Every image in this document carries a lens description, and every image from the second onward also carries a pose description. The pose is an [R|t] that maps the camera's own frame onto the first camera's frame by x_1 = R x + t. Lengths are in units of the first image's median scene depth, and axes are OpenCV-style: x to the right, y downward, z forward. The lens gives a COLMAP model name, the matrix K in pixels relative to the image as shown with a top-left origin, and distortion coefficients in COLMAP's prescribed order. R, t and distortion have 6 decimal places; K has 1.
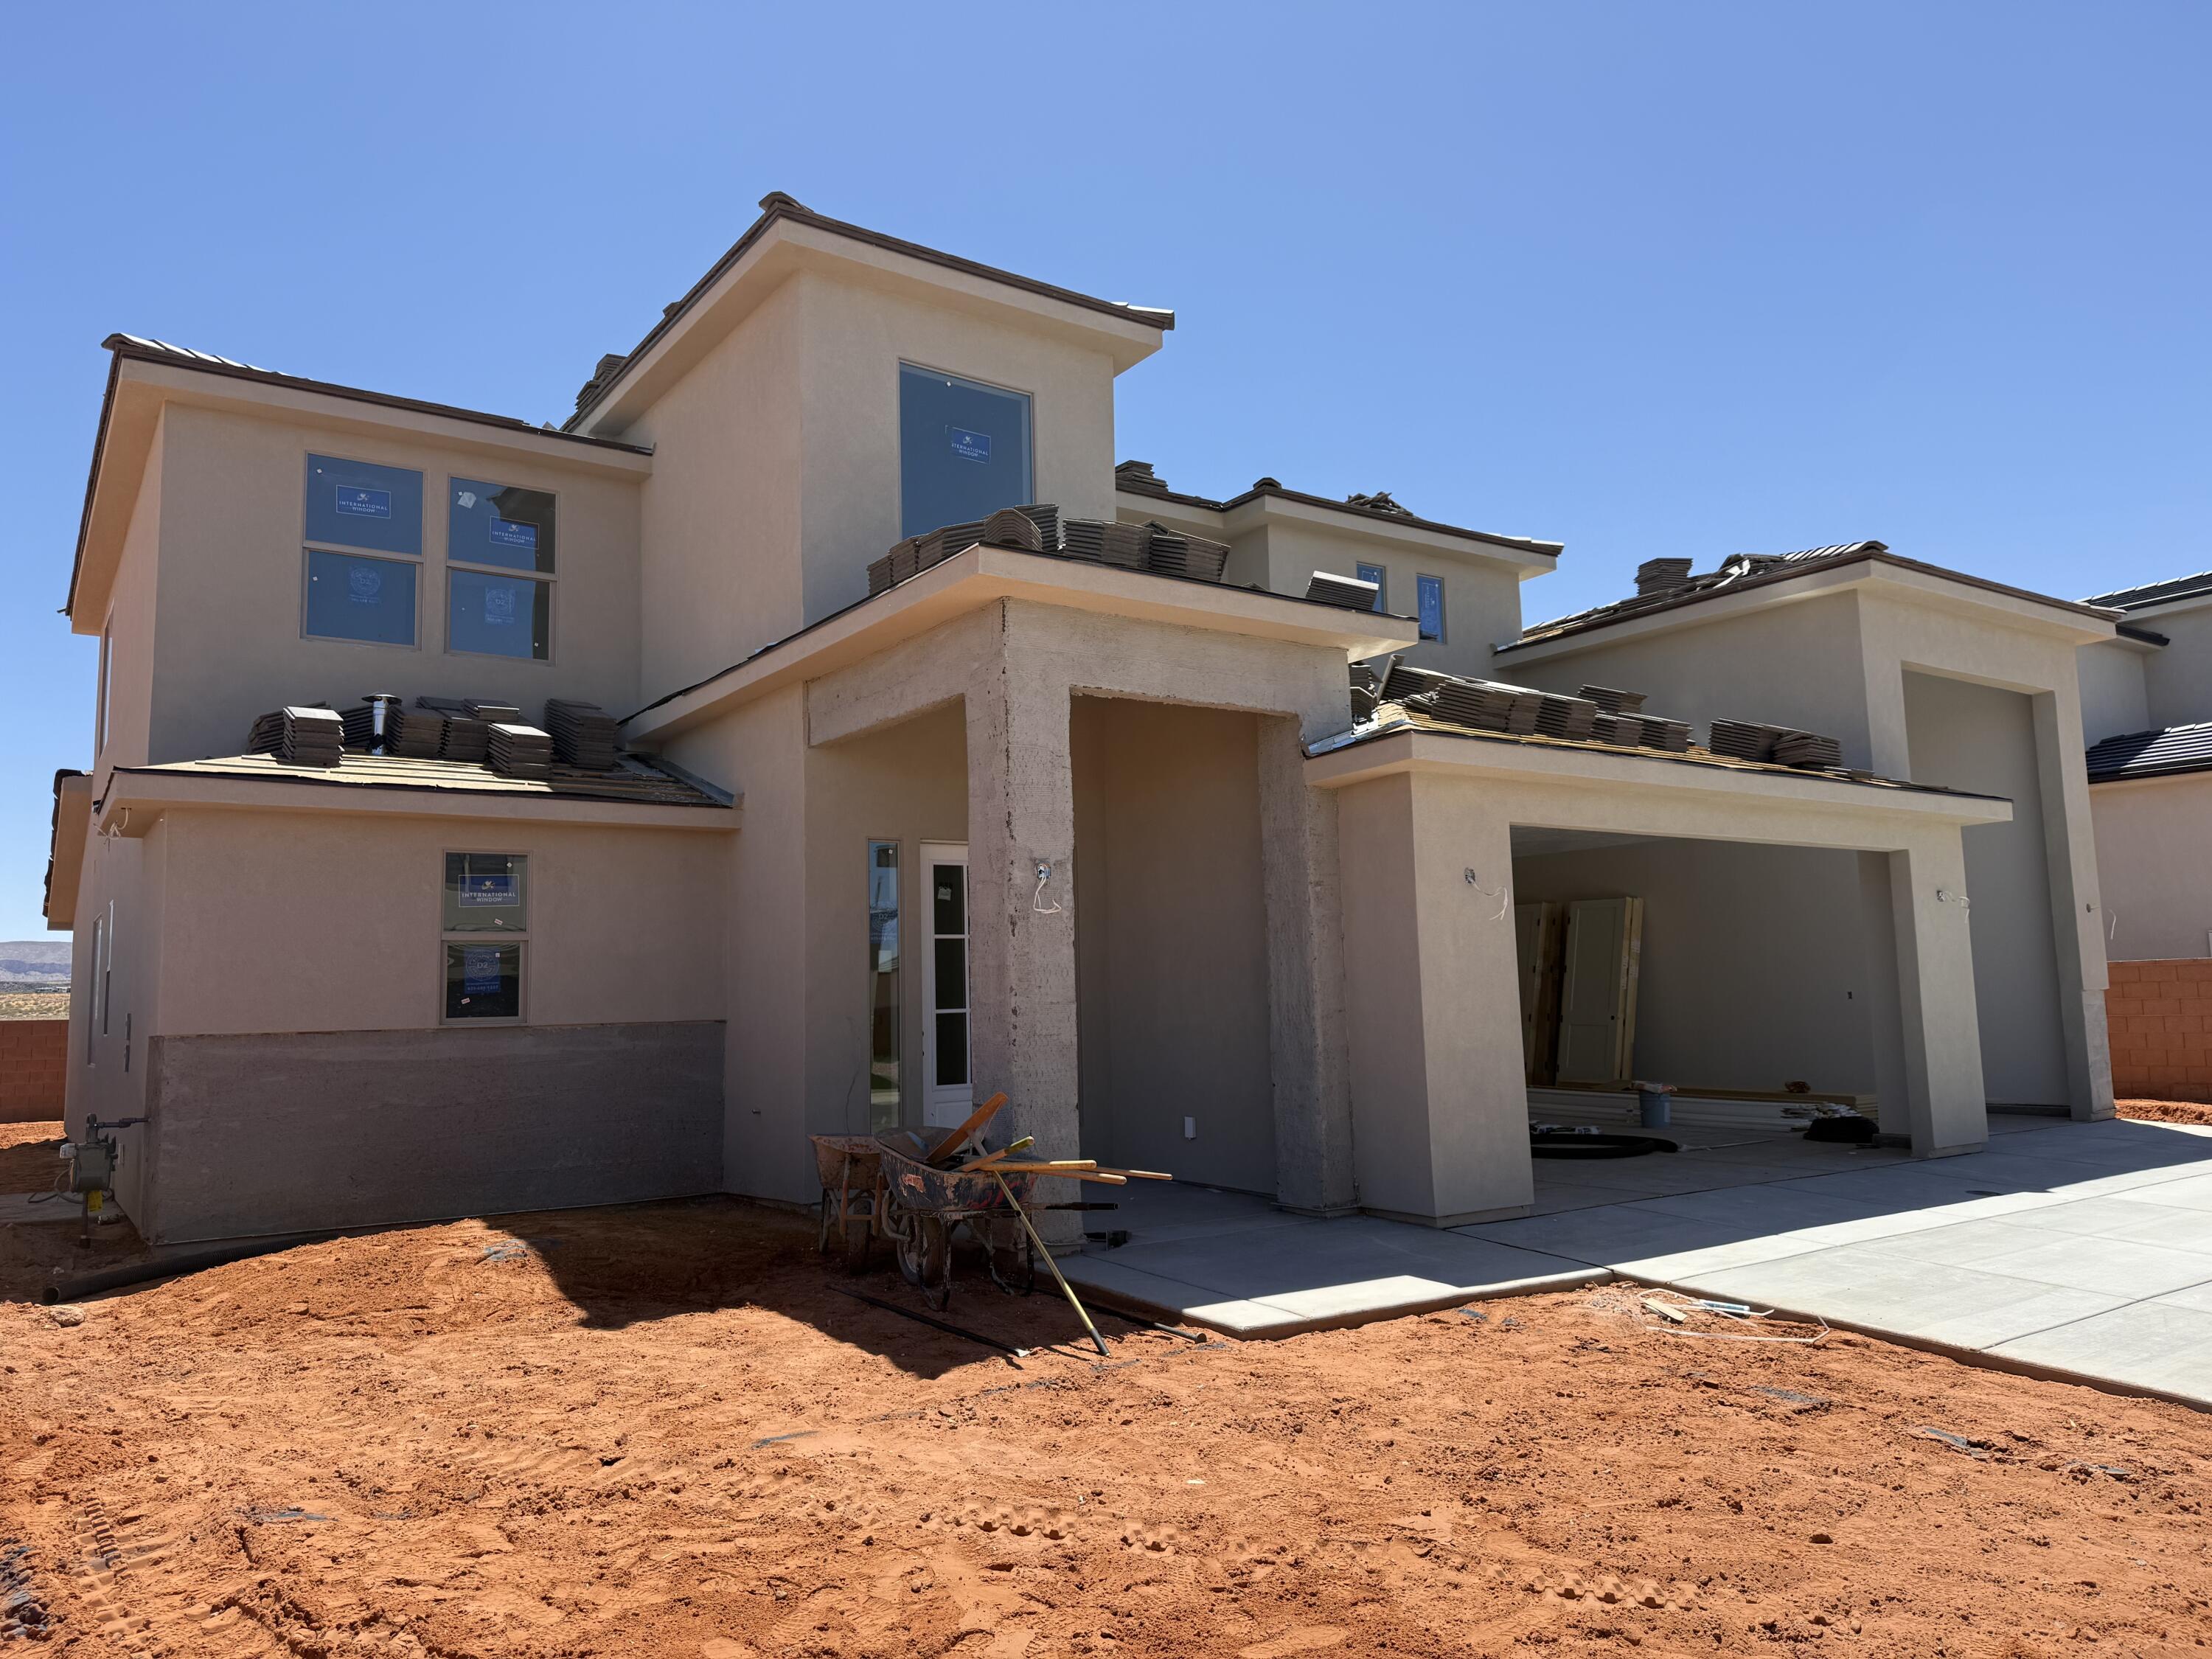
lens RADIAL K [[1571.5, 0, 1103.3], [0, 1571.5, 829.7], [0, 0, 1]] dist [-0.010354, -0.003727]
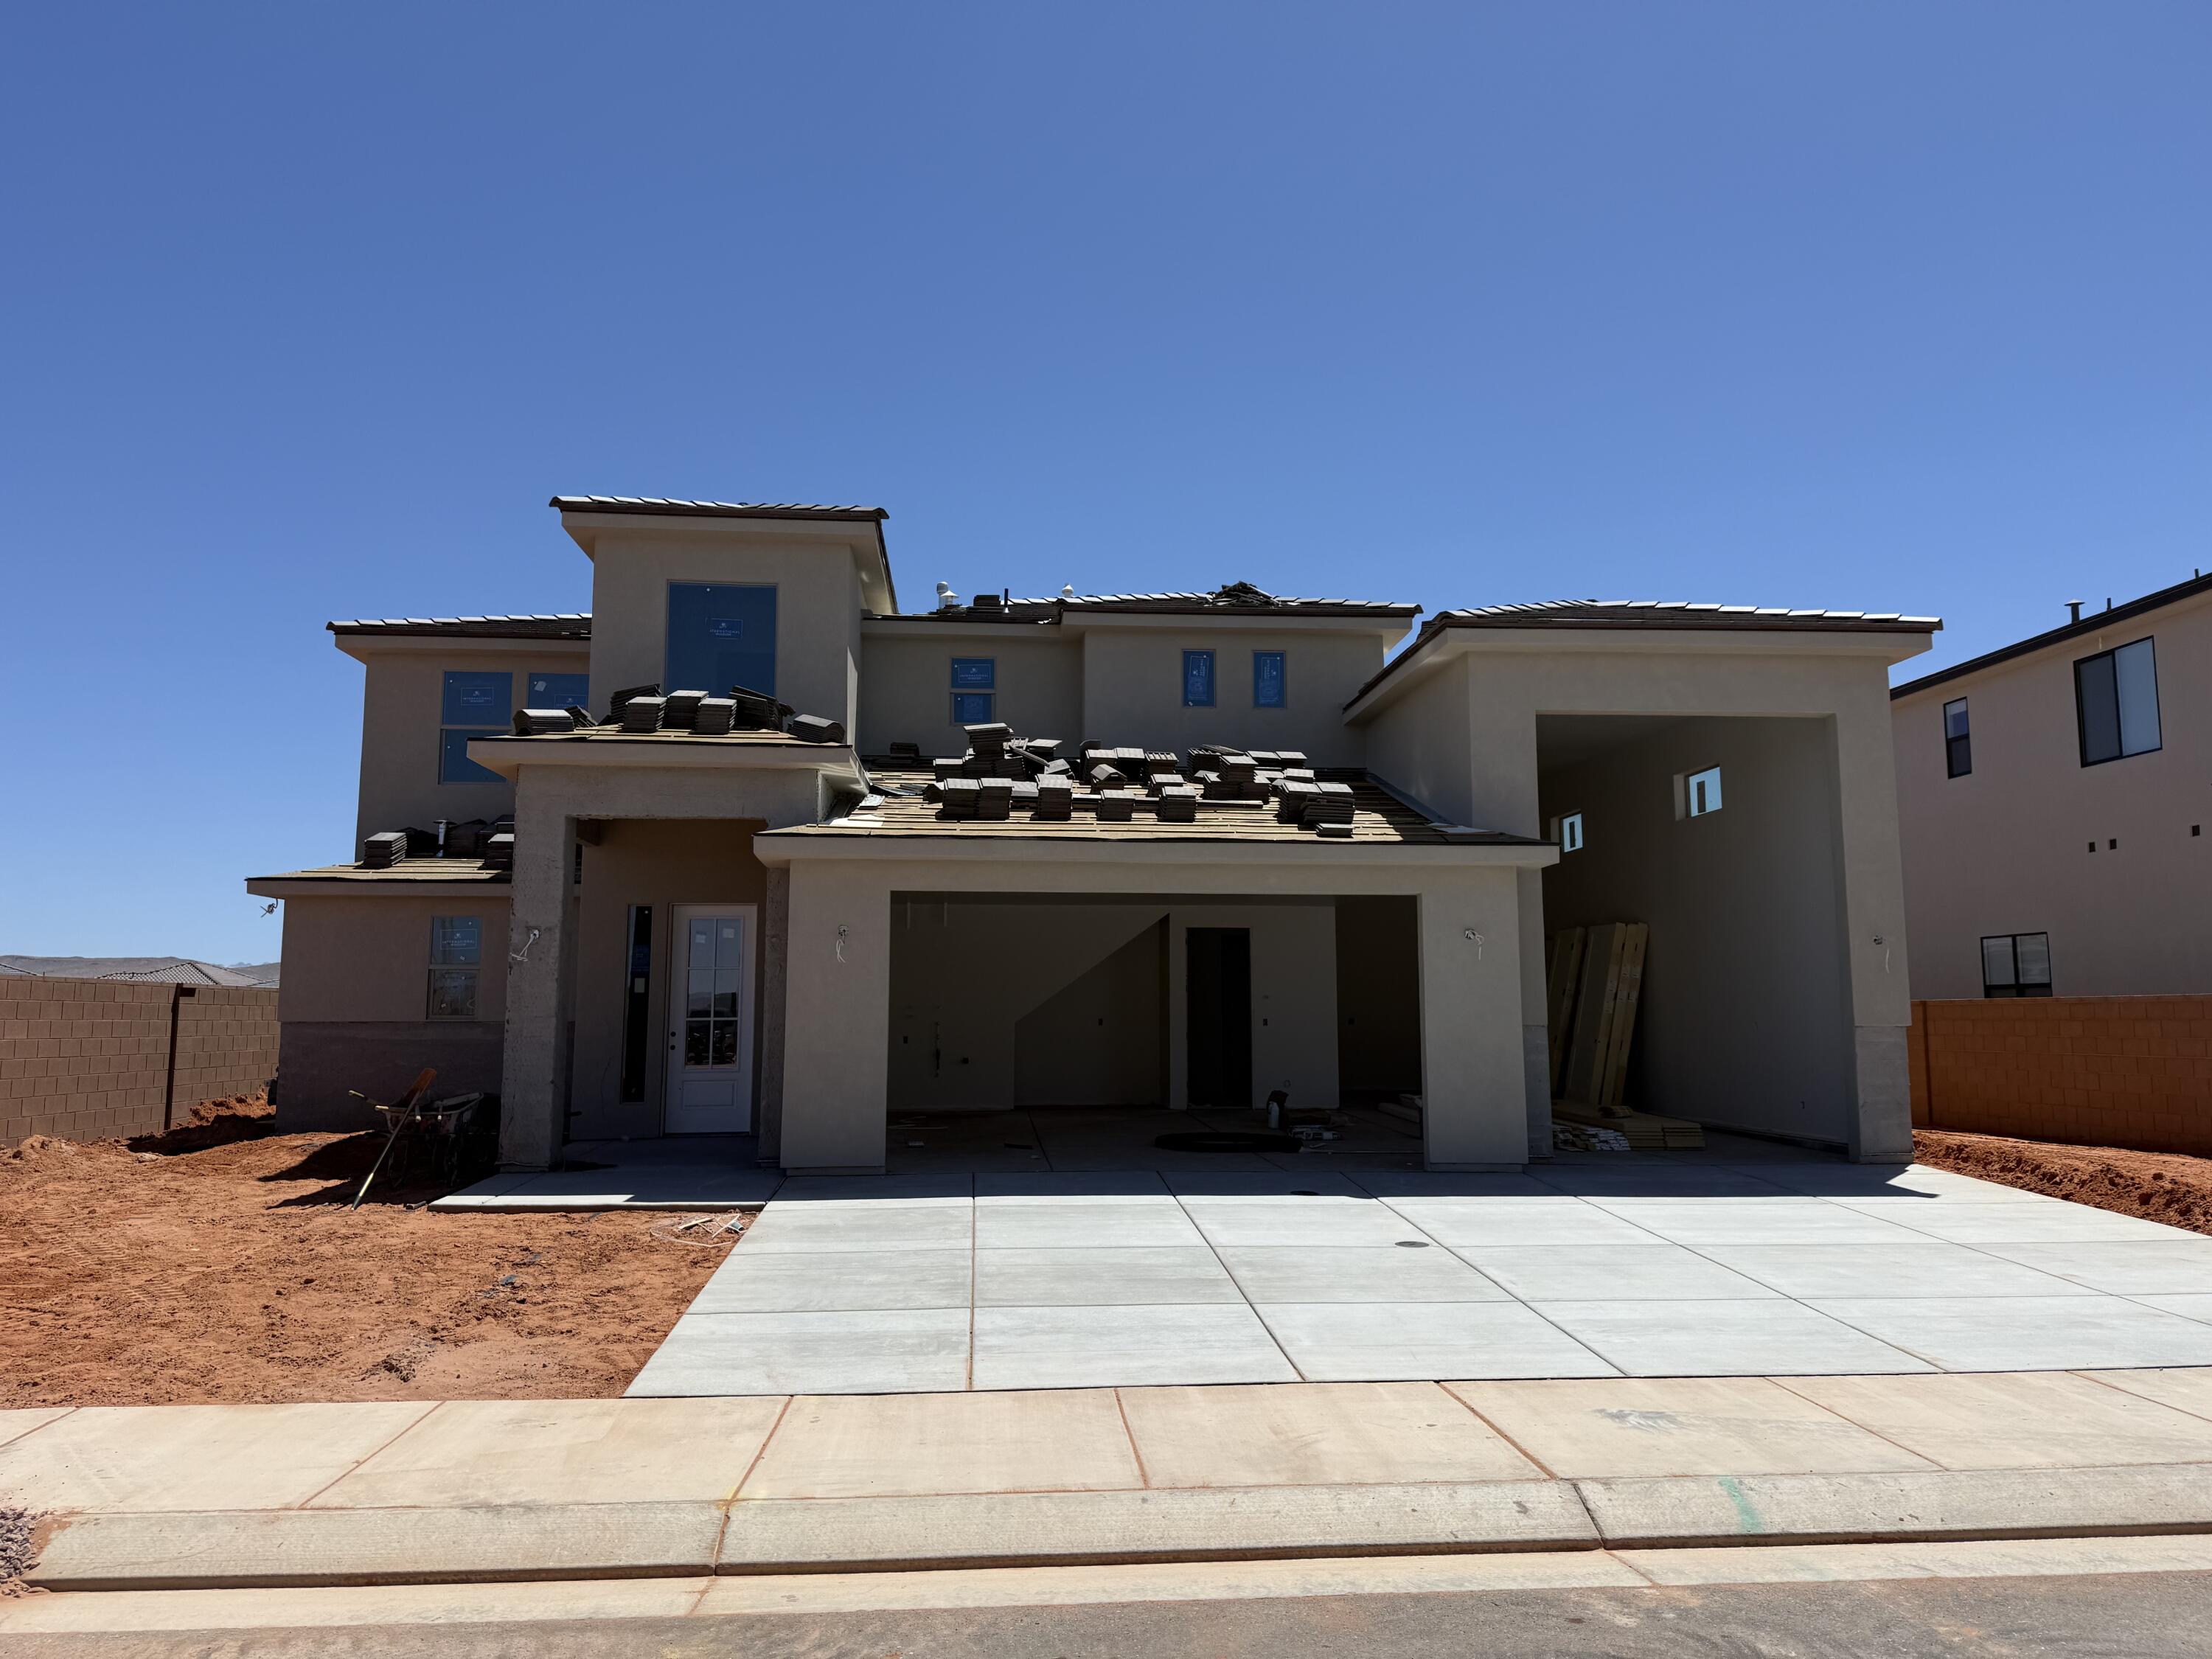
lens RADIAL K [[1571.5, 0, 1099.8], [0, 1571.5, 836.8], [0, 0, 1]] dist [-0.010354, -0.003727]
pose [[0.862521, -0.034989, -0.504810, 0.913320], [0.036091, 0.999320, -0.007599, -0.028728], [0.504732, -0.011665, 0.863197, -0.078722]]
